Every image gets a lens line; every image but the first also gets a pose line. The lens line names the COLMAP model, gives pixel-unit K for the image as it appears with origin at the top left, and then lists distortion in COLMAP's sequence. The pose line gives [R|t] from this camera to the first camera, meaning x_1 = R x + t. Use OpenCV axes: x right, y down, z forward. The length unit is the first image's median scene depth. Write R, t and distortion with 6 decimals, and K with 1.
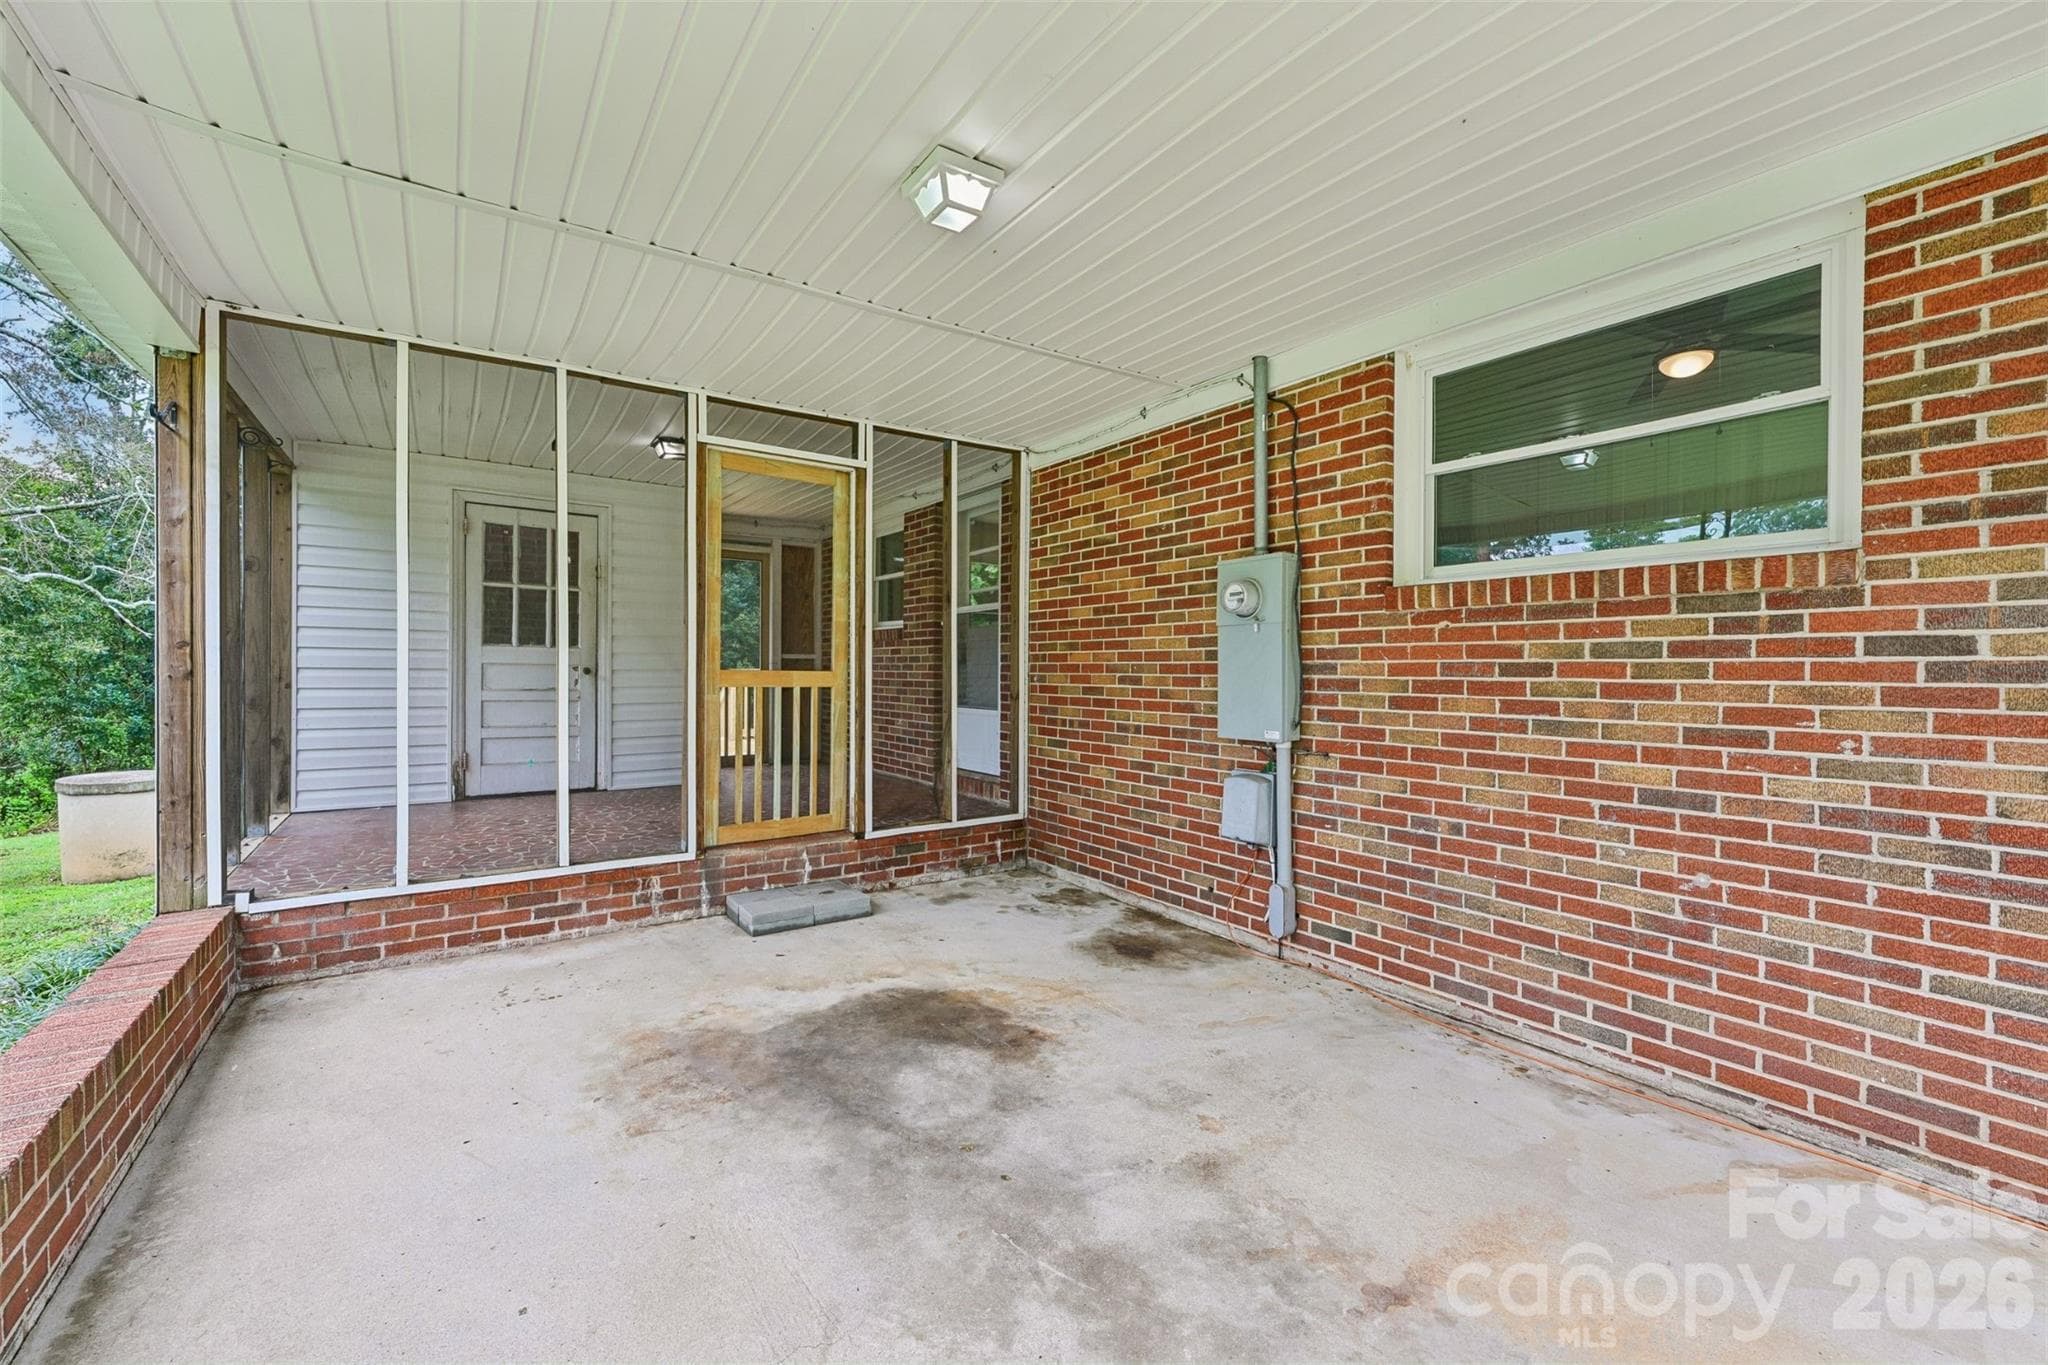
lens RADIAL K [[809.4, 0, 1018.4], [0, 809.4, 677.1], [0, 0, 1]] dist [-0.000921, -0.000029]
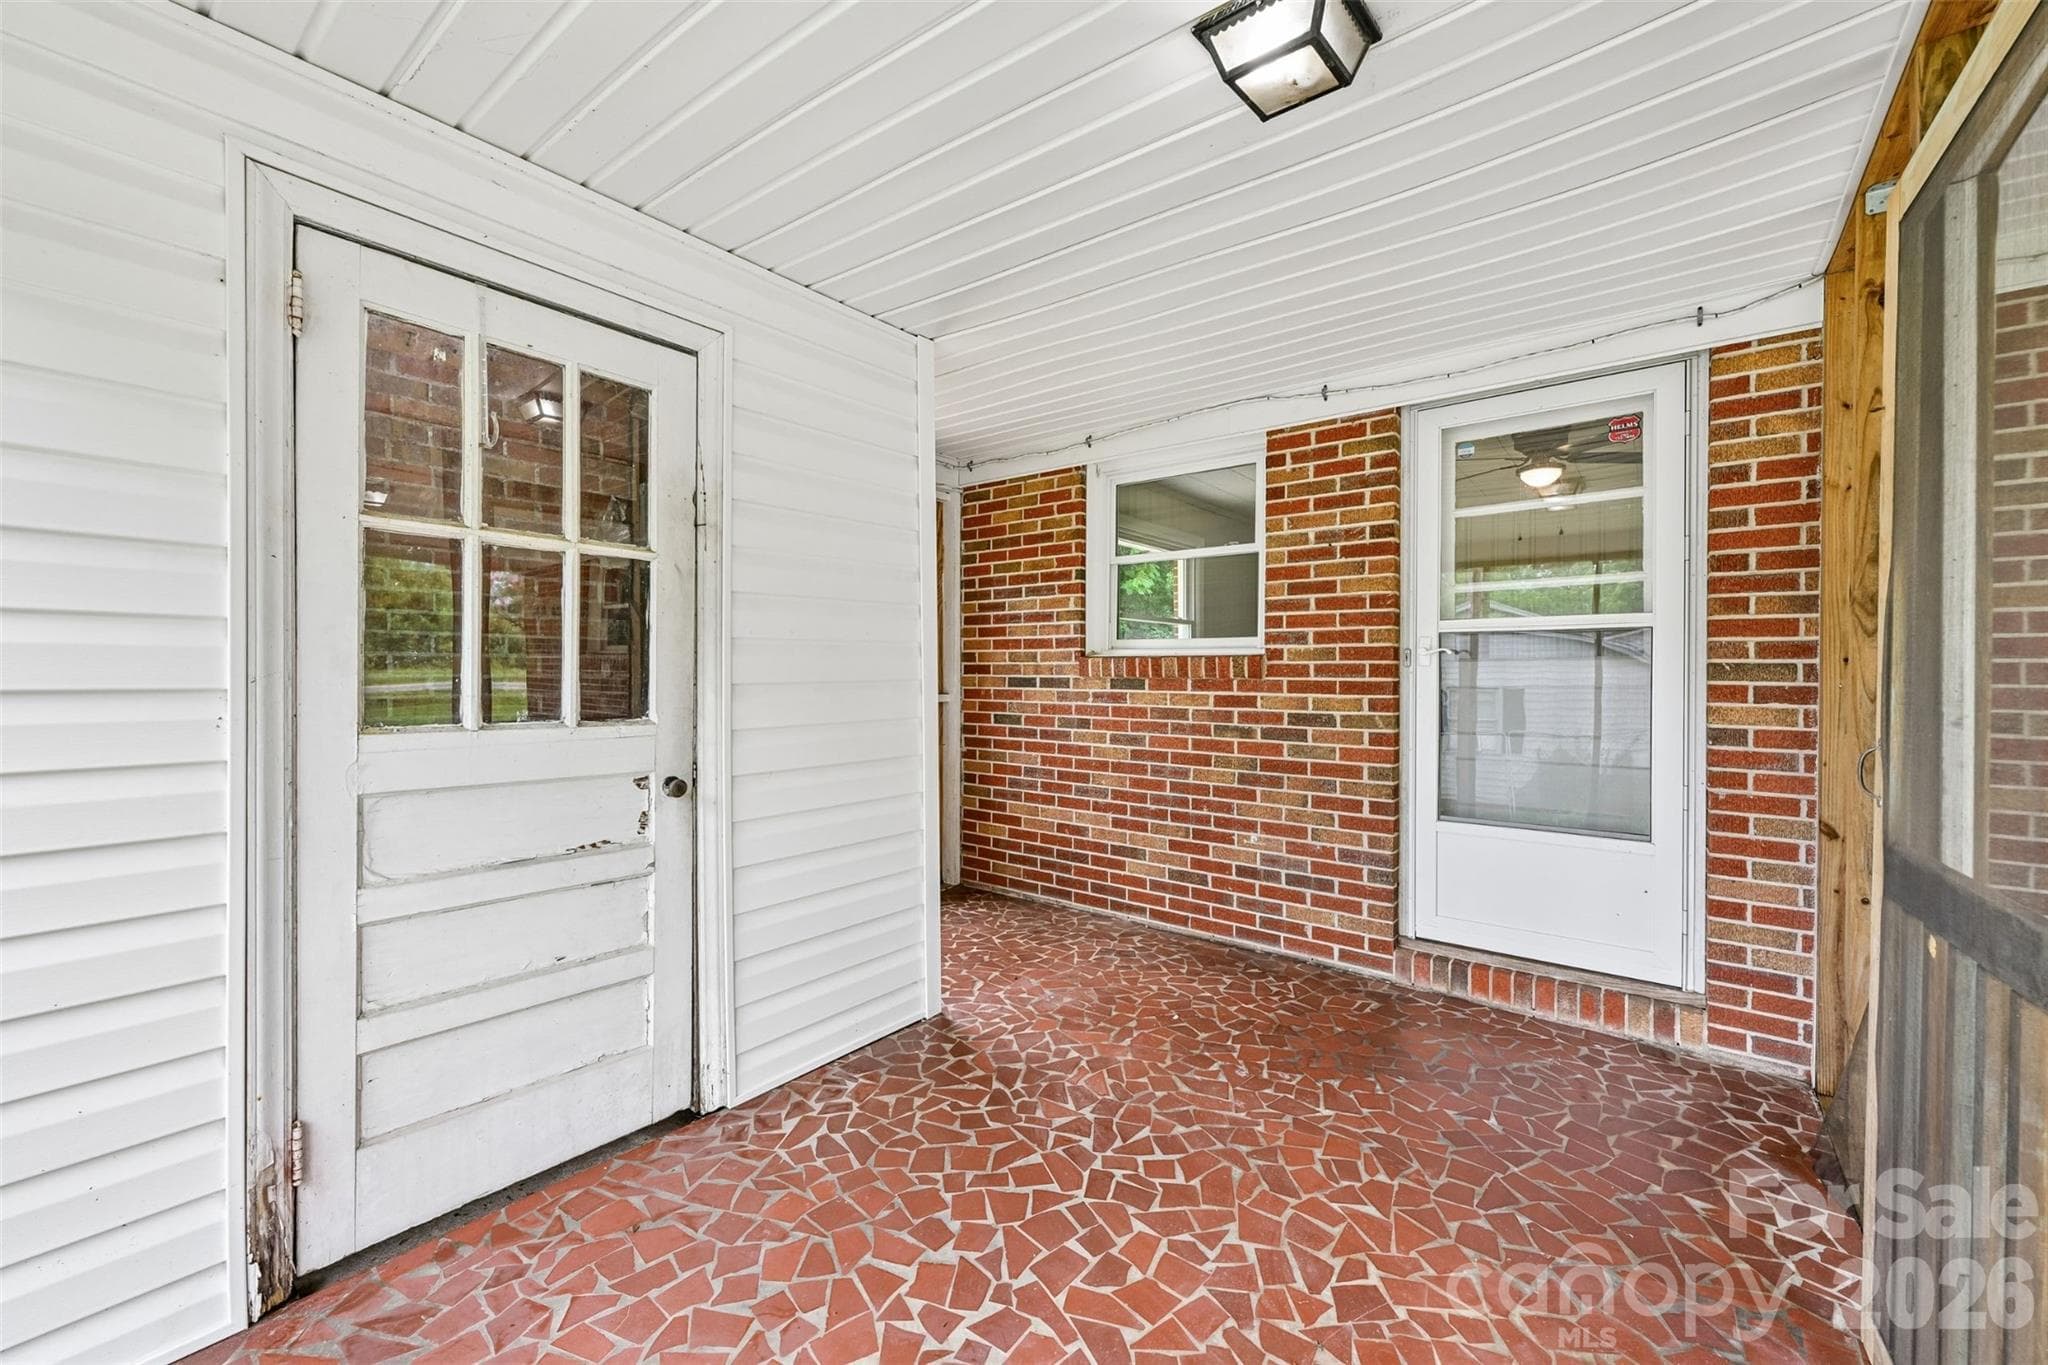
lens RADIAL K [[809.4, 0, 1018.4], [0, 809.4, 677.1], [0, 0, 1]] dist [-0.000921, -0.000029]
pose [[0.963583, -0.005545, 0.267354, -0.711038], [0.005316, 0.999985, 0.001580, -0.081108], [-0.267358, -0.000102, 0.963597, 0.913576]]
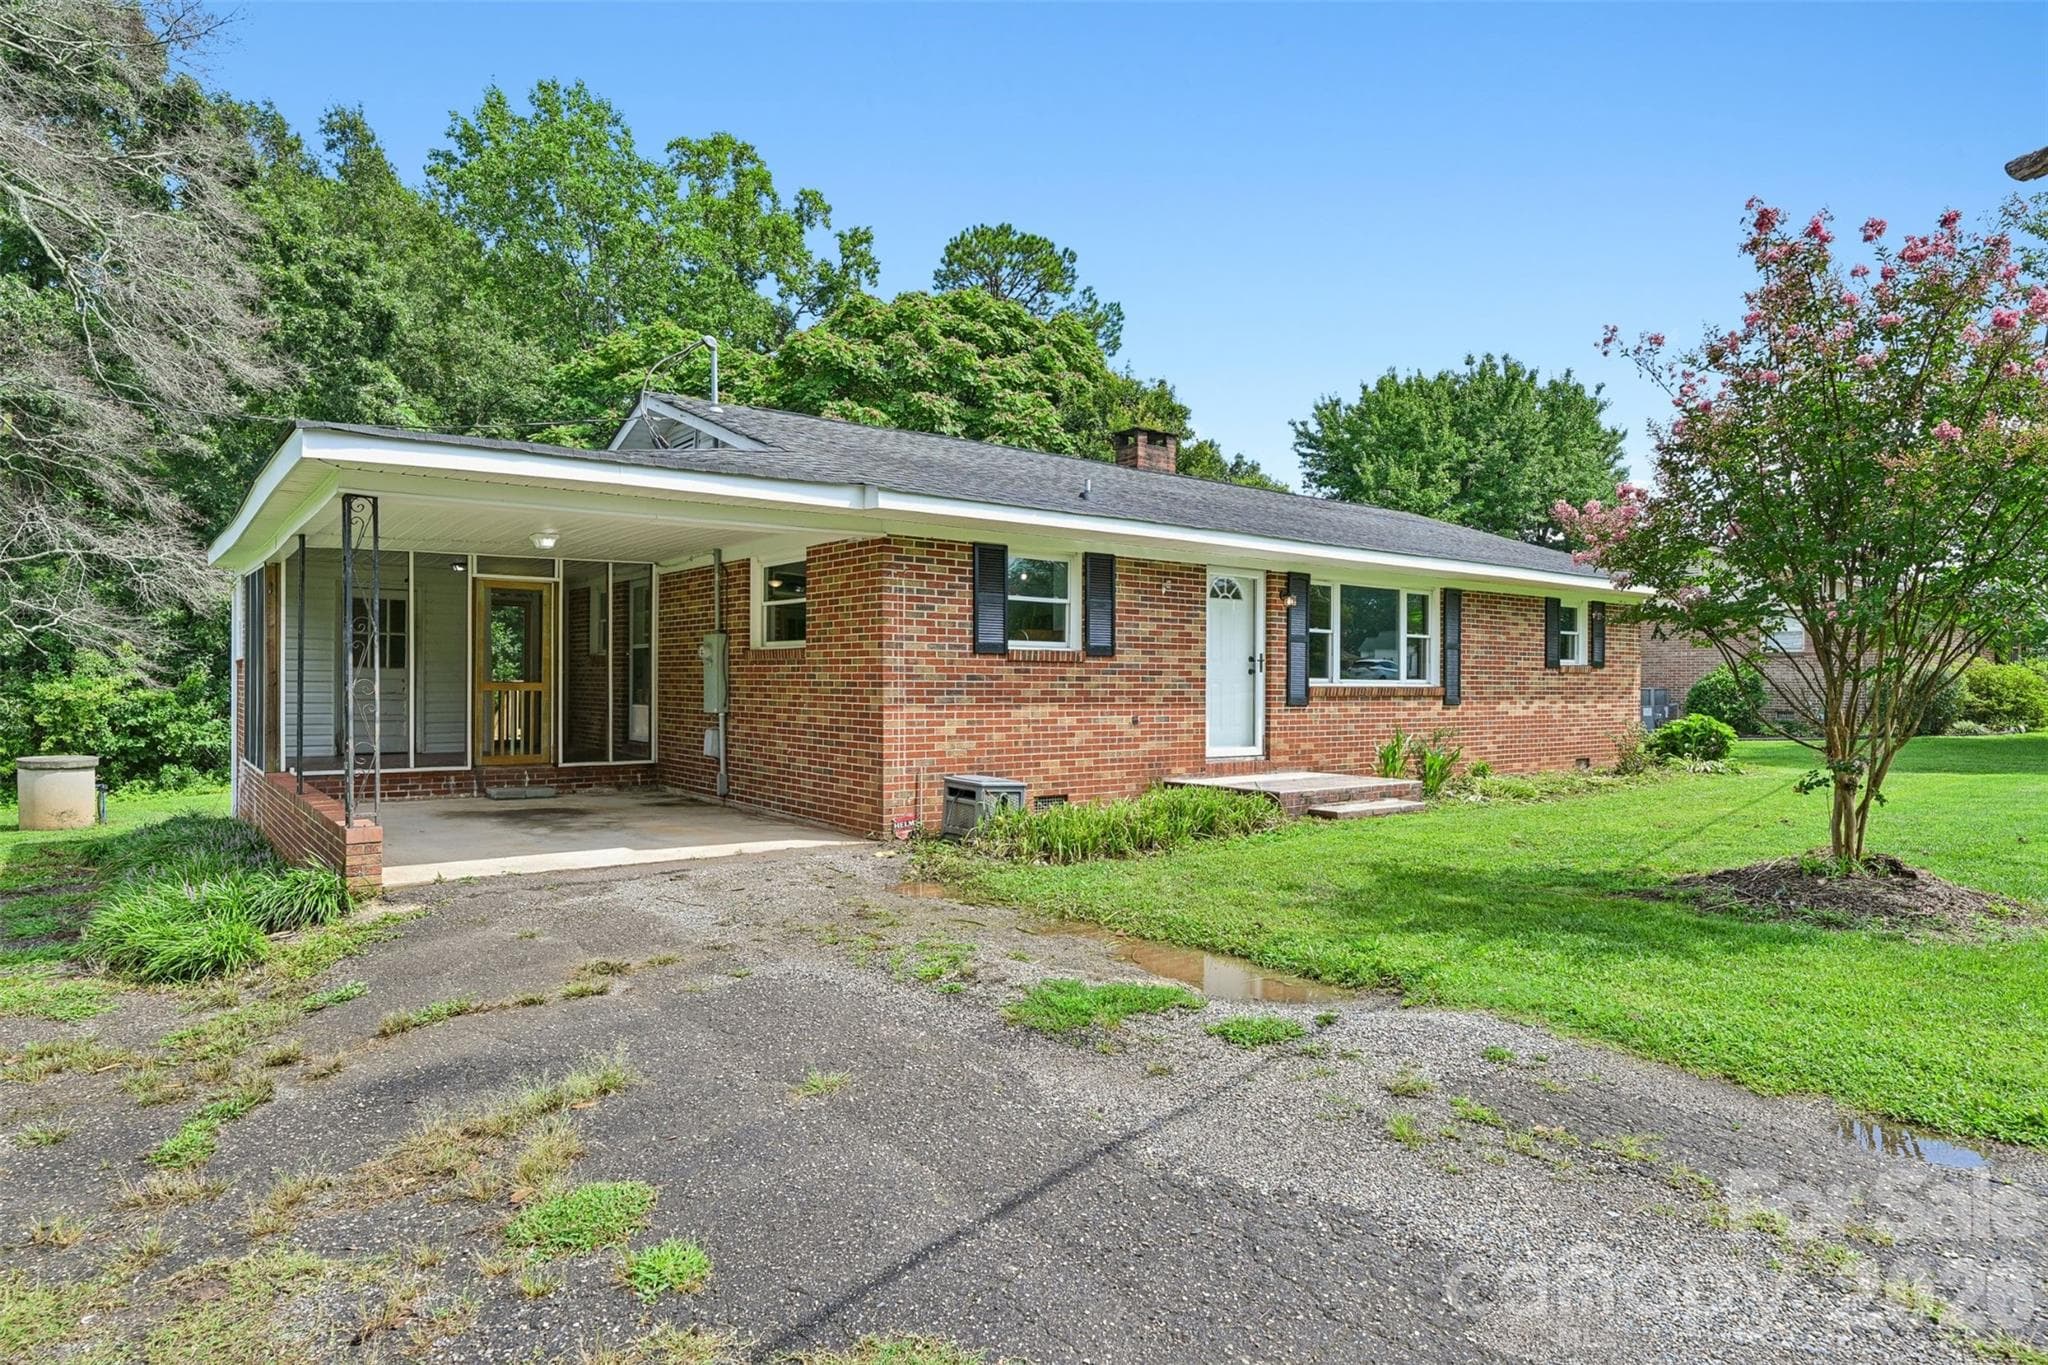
lens RADIAL K [[1157.1, 0, 1012.7], [0, 1157.1, 681.8], [0, 0, 1]] dist [0.000373, 0.000148]
pose [[0.999401, 0.000473, 0.034592, 0.942889], [-0.000263, 0.999982, -0.006077, 0.008147], [-0.034595, 0.006064, 0.999383, -2.146279]]
